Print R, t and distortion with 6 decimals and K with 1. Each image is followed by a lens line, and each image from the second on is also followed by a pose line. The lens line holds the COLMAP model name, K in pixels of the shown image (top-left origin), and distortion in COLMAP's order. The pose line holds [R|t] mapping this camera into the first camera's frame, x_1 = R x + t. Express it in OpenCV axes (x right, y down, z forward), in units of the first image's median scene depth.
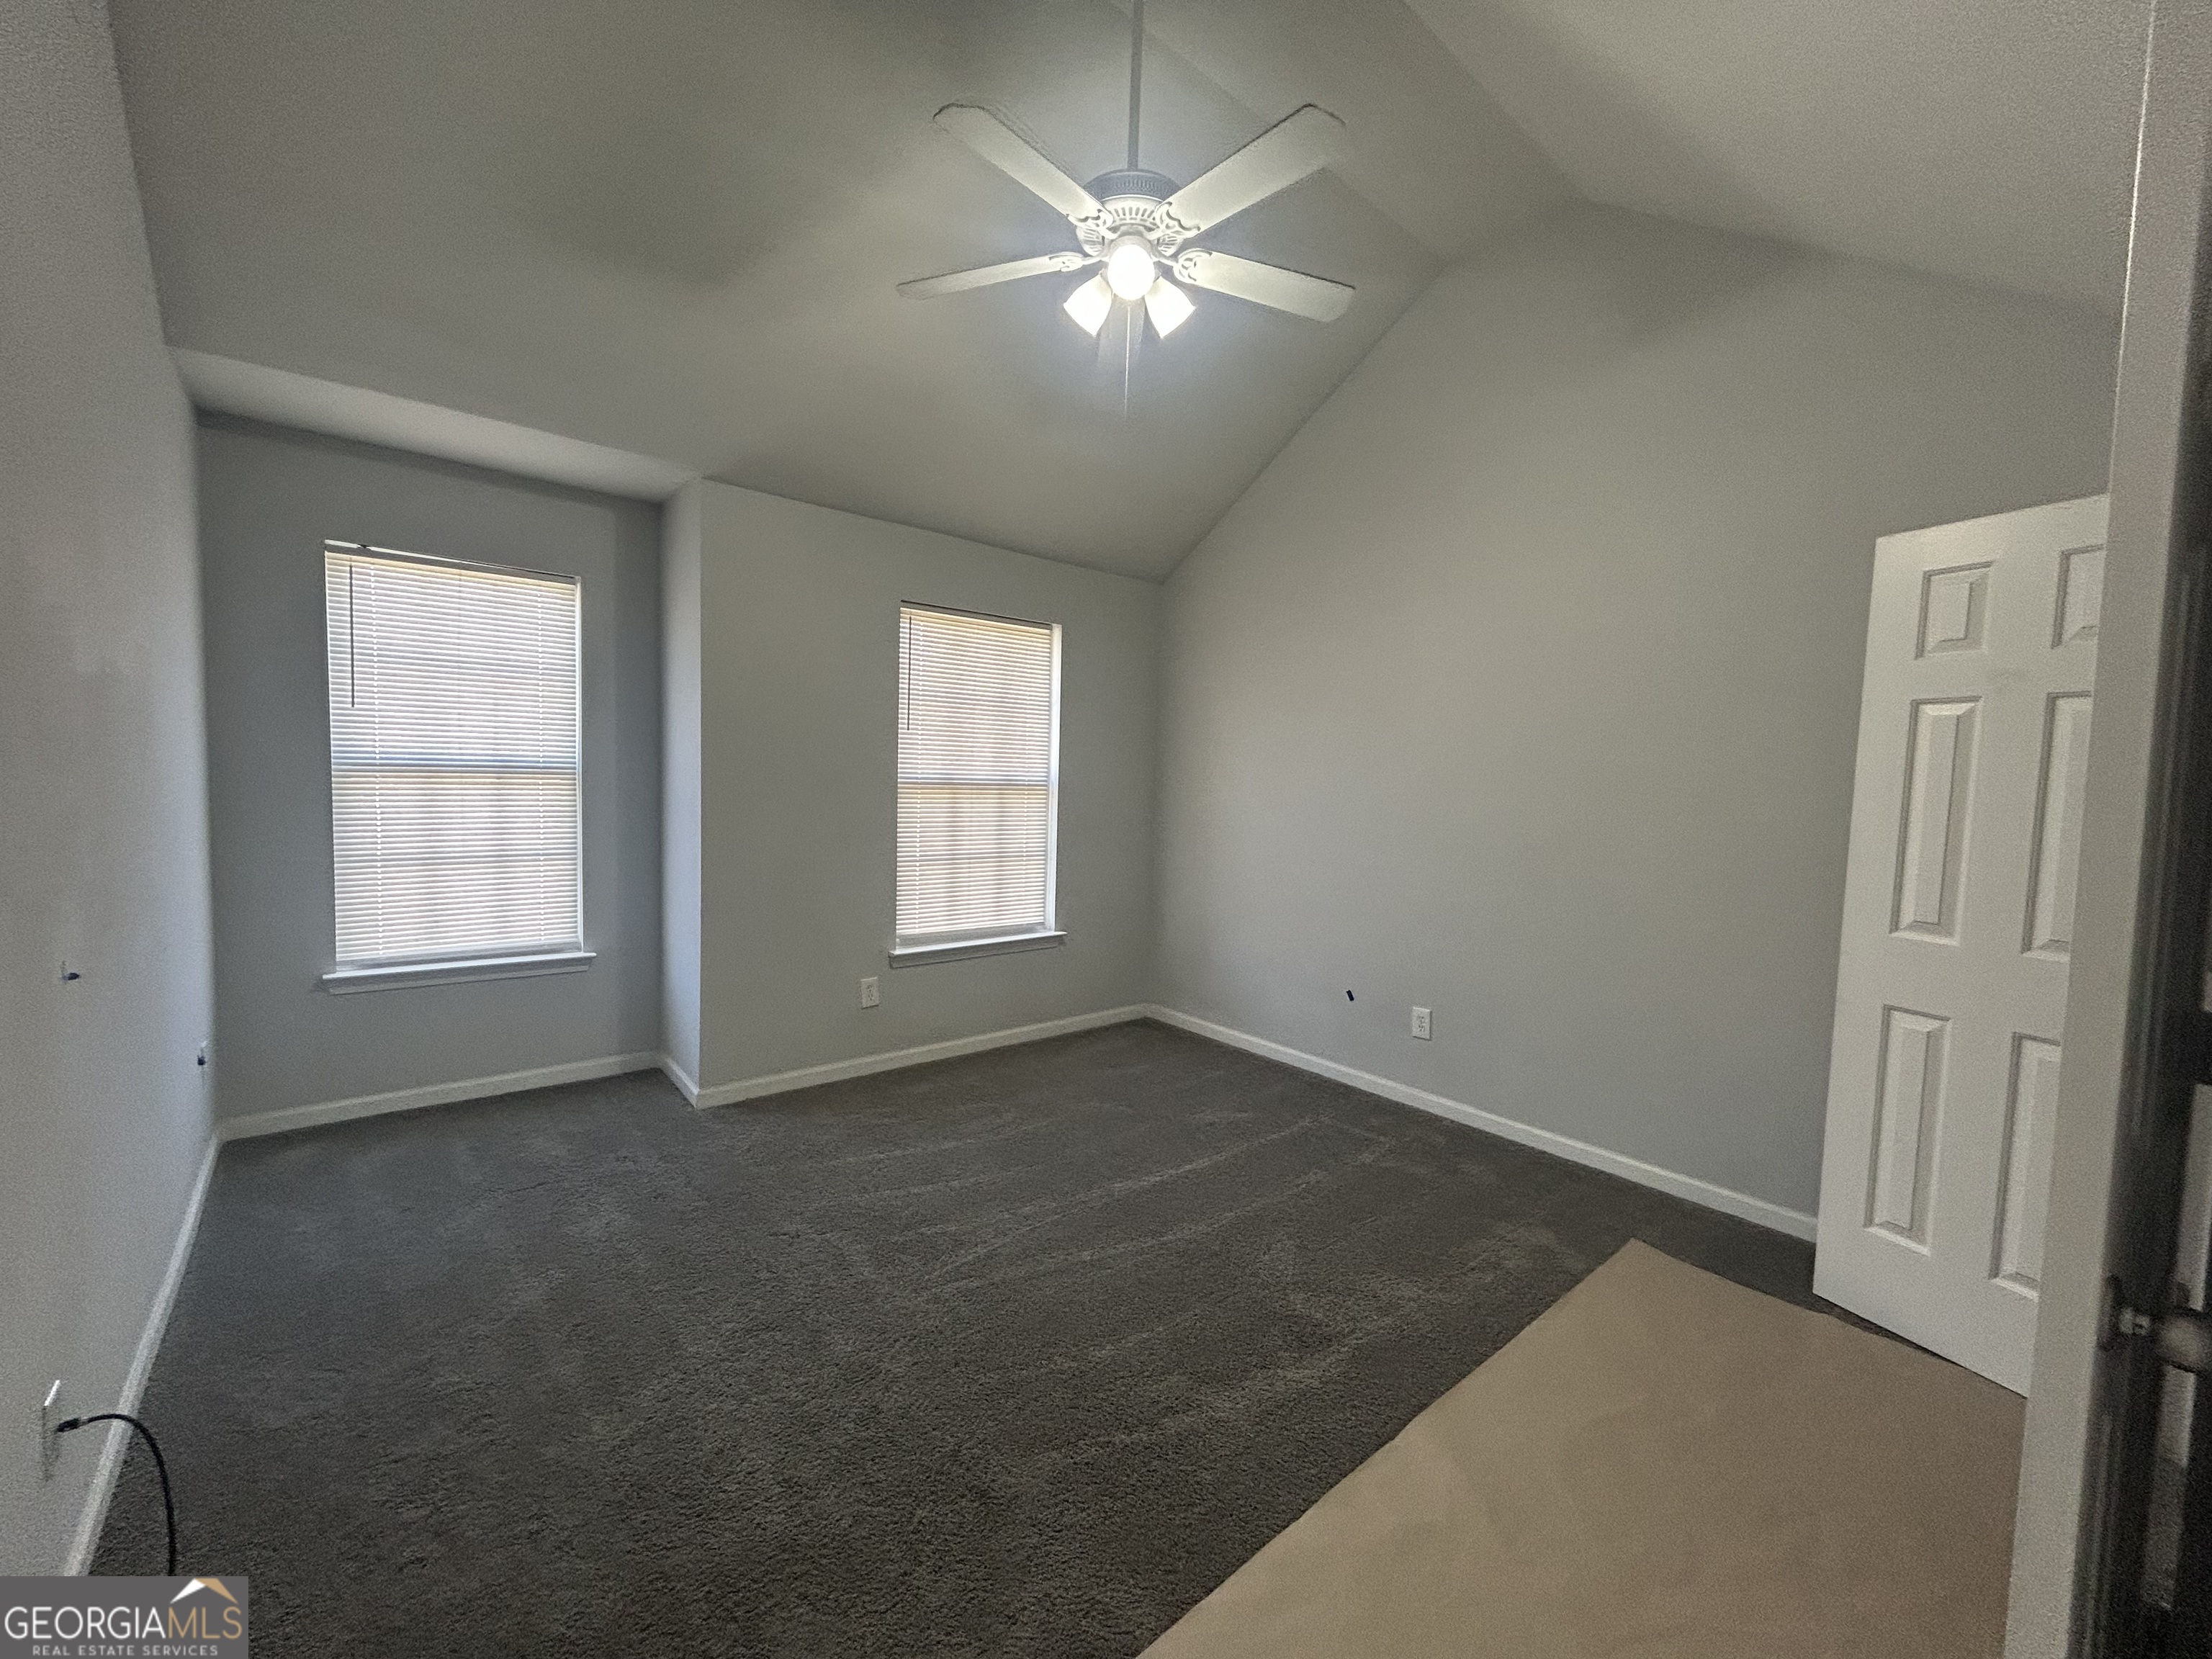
lens RADIAL K [[900.9, 0, 1104.0], [0, 900.9, 826.0], [0, 0, 1]] dist [0.001408, 0.000744]
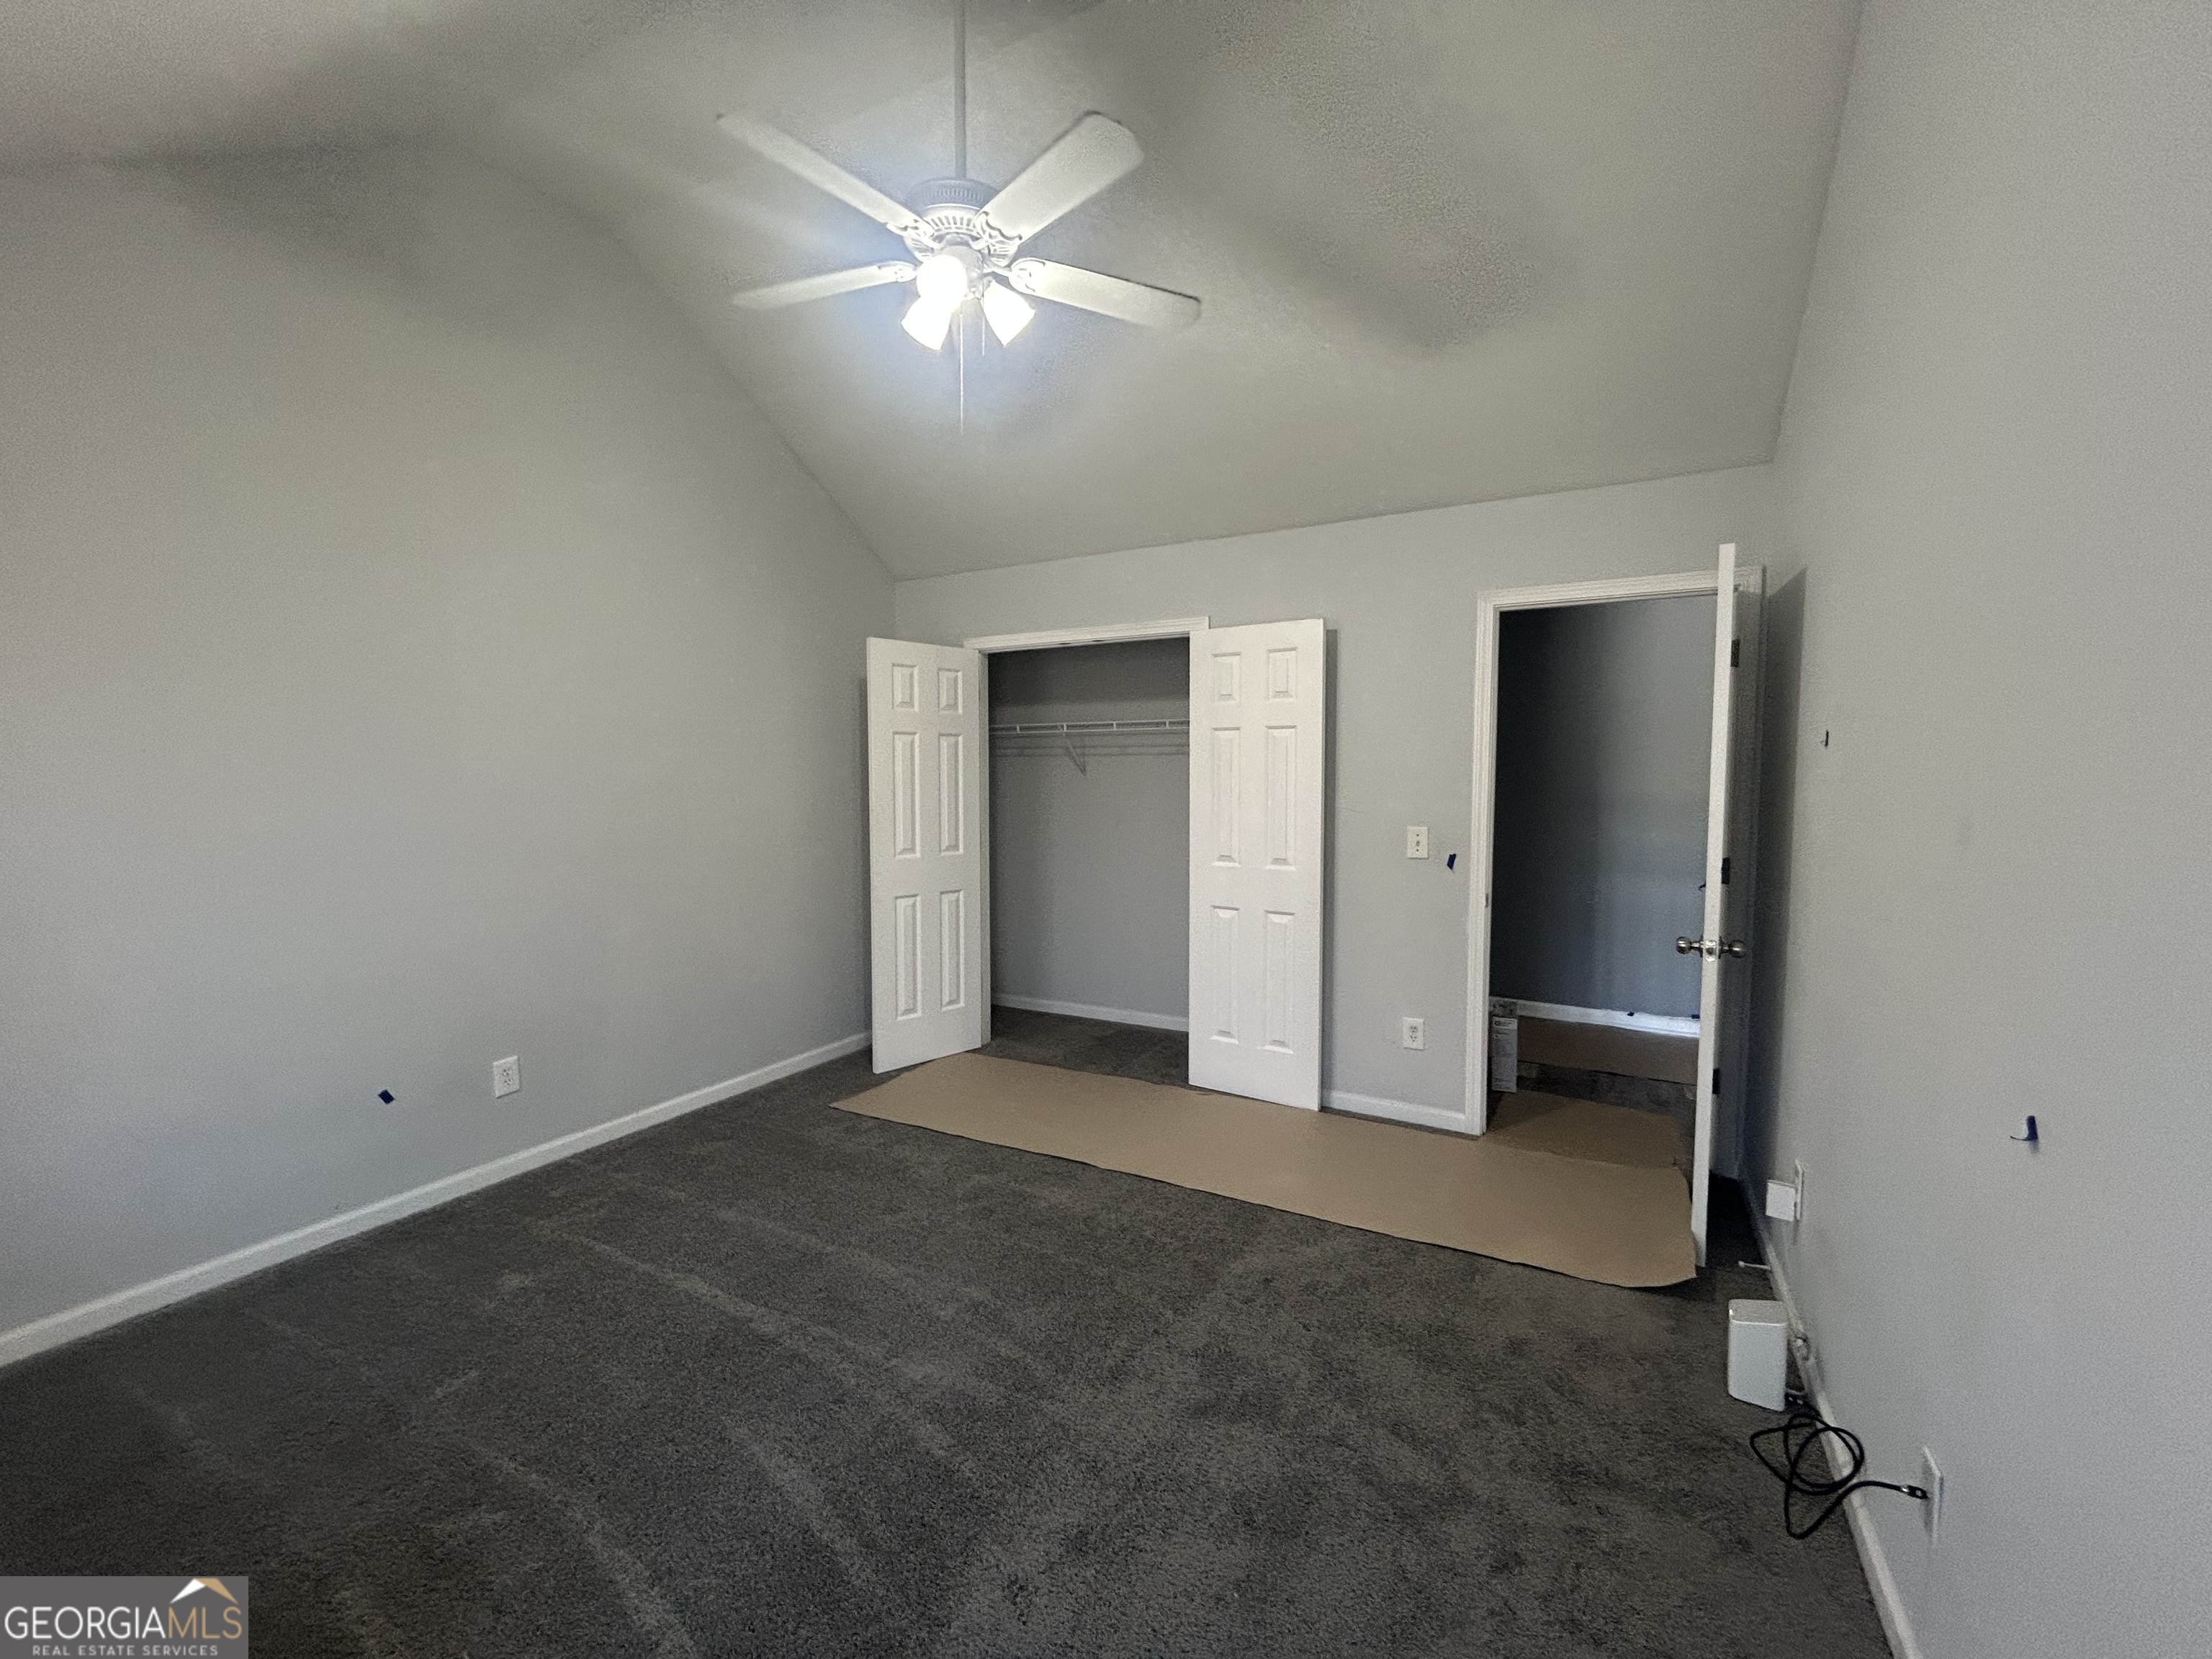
lens RADIAL K [[900.9, 0, 1104.0], [0, 900.9, 826.0], [0, 0, 1]] dist [0.001408, 0.000744]
pose [[-0.362166, -0.093355, 0.927427, -0.828155], [0.037295, 0.992724, 0.114491, -0.119440], [-0.931367, 0.076053, -0.356049, 1.052779]]
